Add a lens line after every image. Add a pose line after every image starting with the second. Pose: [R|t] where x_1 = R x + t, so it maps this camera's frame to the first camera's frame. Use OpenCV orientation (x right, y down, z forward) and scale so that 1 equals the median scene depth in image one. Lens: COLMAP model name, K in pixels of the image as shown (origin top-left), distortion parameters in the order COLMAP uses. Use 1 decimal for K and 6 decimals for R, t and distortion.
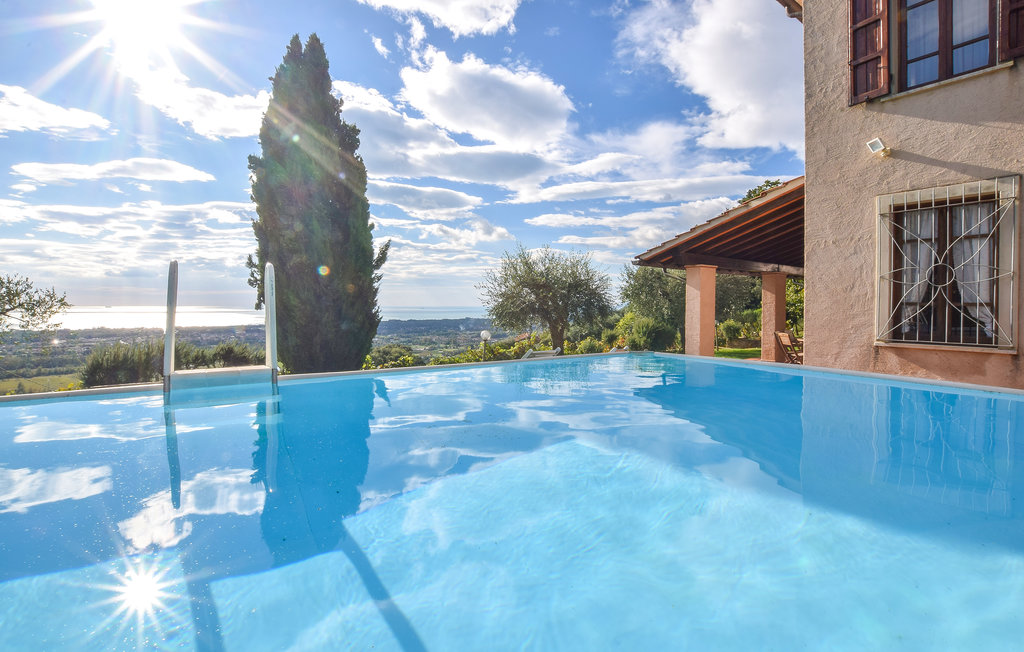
lens RADIAL K [[468.5, 0, 505.4], [0, 468.5, 309.6], [0, 0, 1]] dist [-0.030558, 0.004031]
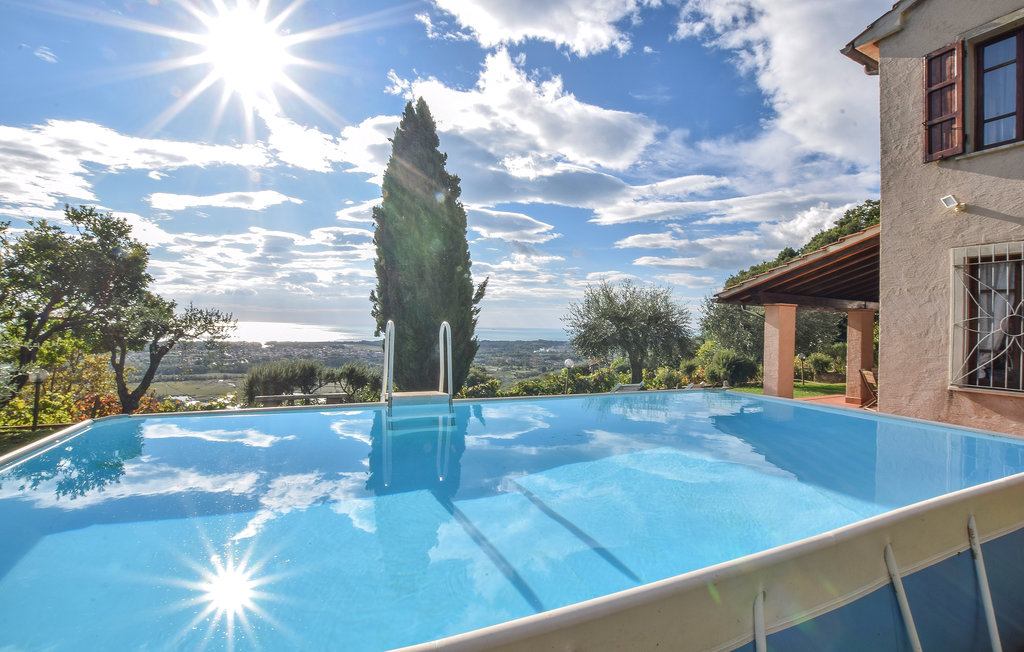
lens RADIAL K [[468.5, 0, 504.7], [0, 468.5, 319.6], [0, 0, 1]] dist [-0.030558, 0.004031]
pose [[0.987183, 0.017923, -0.158581, -0.024070], [-0.021963, 0.999476, -0.023761, -0.021923], [0.158072, 0.026940, 0.987060, -0.122960]]
